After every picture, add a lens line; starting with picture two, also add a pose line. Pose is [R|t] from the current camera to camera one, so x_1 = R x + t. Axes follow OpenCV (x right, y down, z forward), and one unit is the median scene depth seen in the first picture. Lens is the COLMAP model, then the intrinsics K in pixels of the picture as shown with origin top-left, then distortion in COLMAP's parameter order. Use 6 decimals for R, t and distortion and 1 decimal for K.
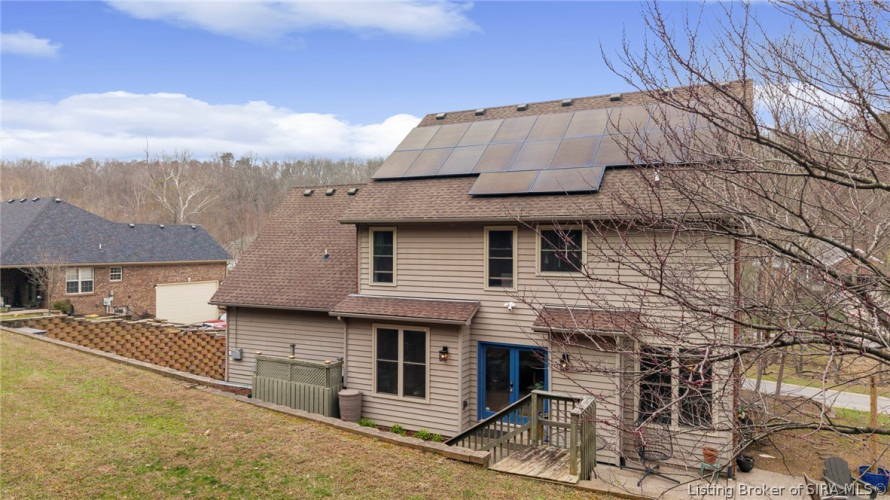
lens RADIAL K [[597.3, 0, 445.0], [0, 597.3, 250.0], [0, 0, 1]] dist [0.034019, -0.027937]
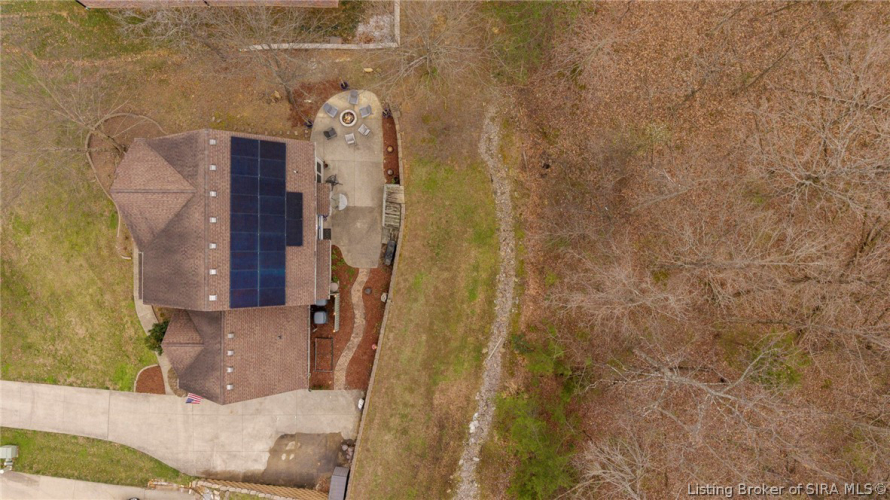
lens RADIAL K [[578.5, 0, 445.0], [0, 578.5, 250.0], [0, 0, 1]] dist [0.038807, -0.030181]
pose [[-0.435481, -0.900128, -0.011193, -0.205033], [-0.001914, -0.011508, 0.999932, -2.472487], [-0.900196, 0.435473, 0.003288, 0.492327]]
